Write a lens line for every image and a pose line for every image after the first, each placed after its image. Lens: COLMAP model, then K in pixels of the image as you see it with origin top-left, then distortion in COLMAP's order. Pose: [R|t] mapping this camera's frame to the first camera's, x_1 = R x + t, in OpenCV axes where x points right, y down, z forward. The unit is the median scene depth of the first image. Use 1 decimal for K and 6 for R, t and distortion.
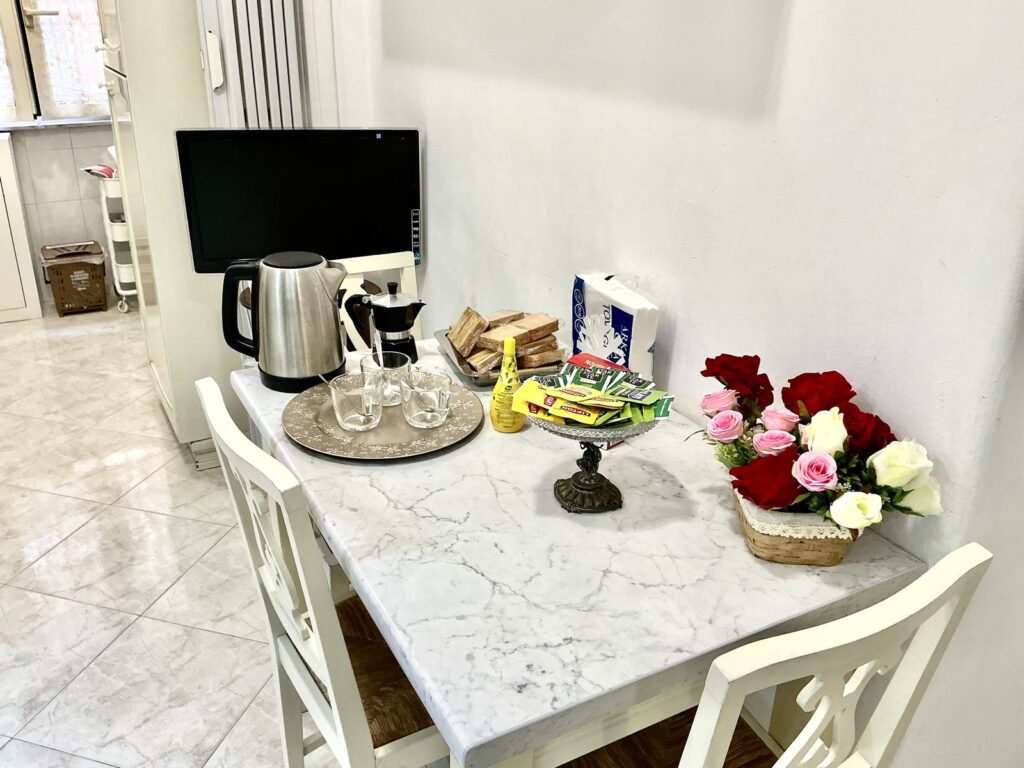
lens RADIAL K [[859.9, 0, 510.9], [0, 859.9, 379.0], [0, 0, 1]] dist [0.067145, -0.142289]
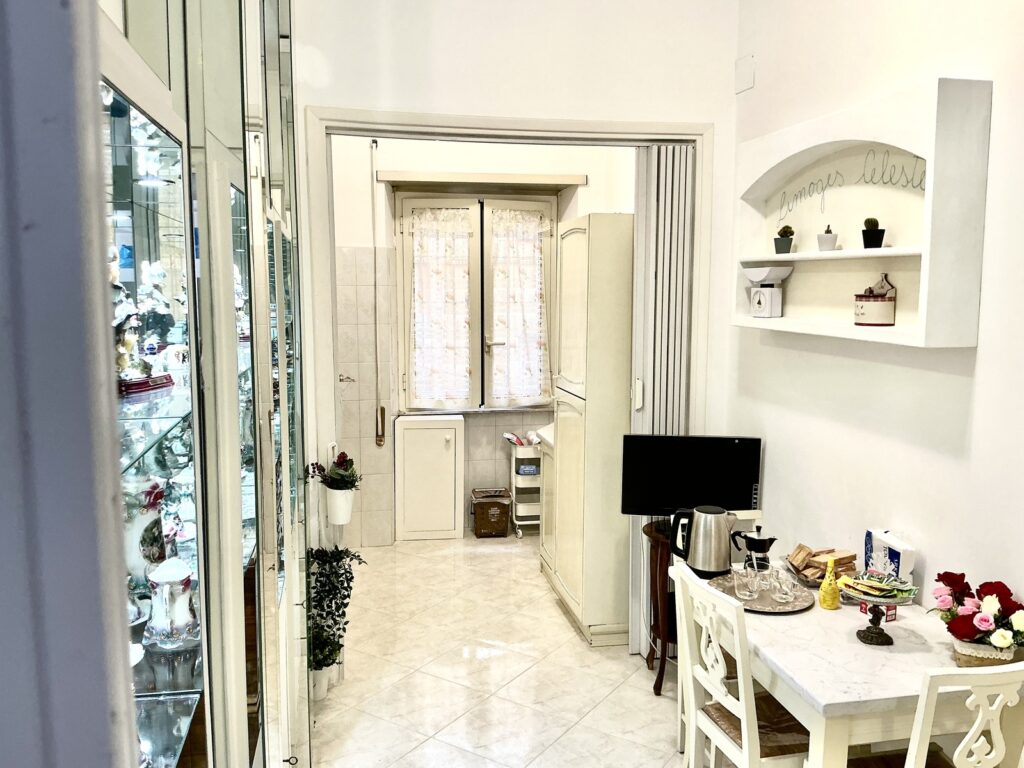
lens RADIAL K [[851.2, 0, 509.3], [0, 851.2, 379.8], [0, 0, 1]] dist [0.151522, -0.325261]
pose [[0.952130, 0.022270, -0.304881, -0.092897], [-0.110247, 0.955240, -0.274520, 0.162217], [0.285121, 0.294991, 0.911968, -0.976187]]
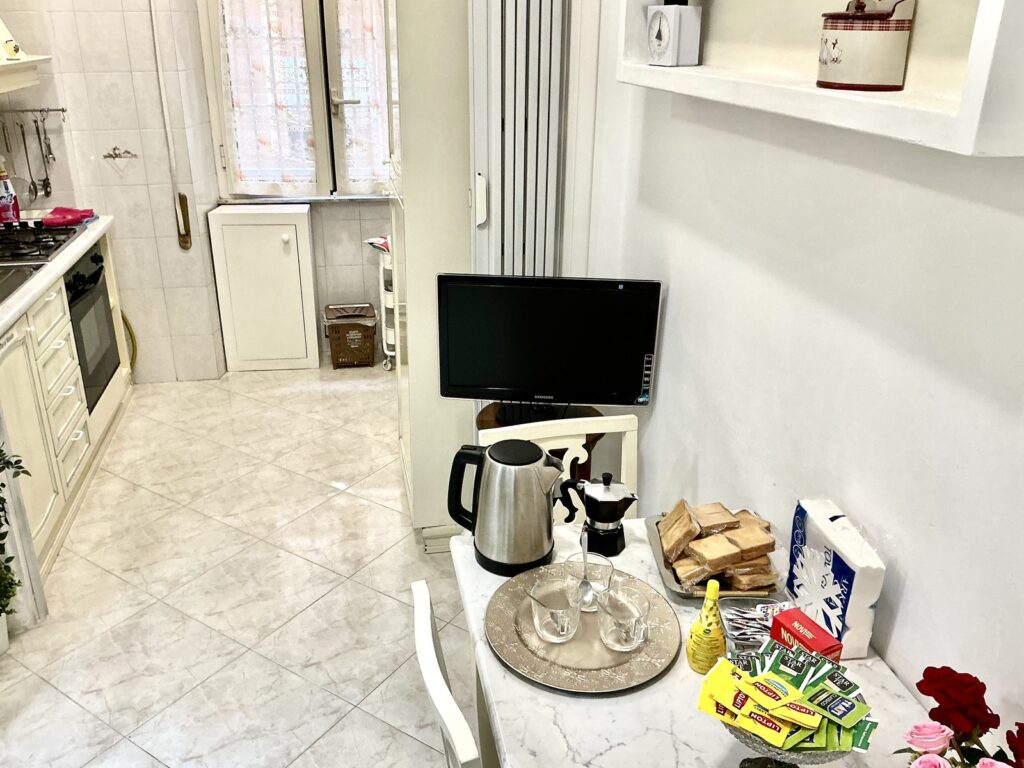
lens RADIAL K [[851.2, 0, 509.3], [0, 851.2, 379.8], [0, 0, 1]] dist [0.151522, -0.325261]
pose [[0.953876, 0.109683, -0.279445, 0.022091], [-0.114922, 0.993372, -0.002379, -0.213885], [0.277332, 0.034383, 0.960159, -0.006884]]
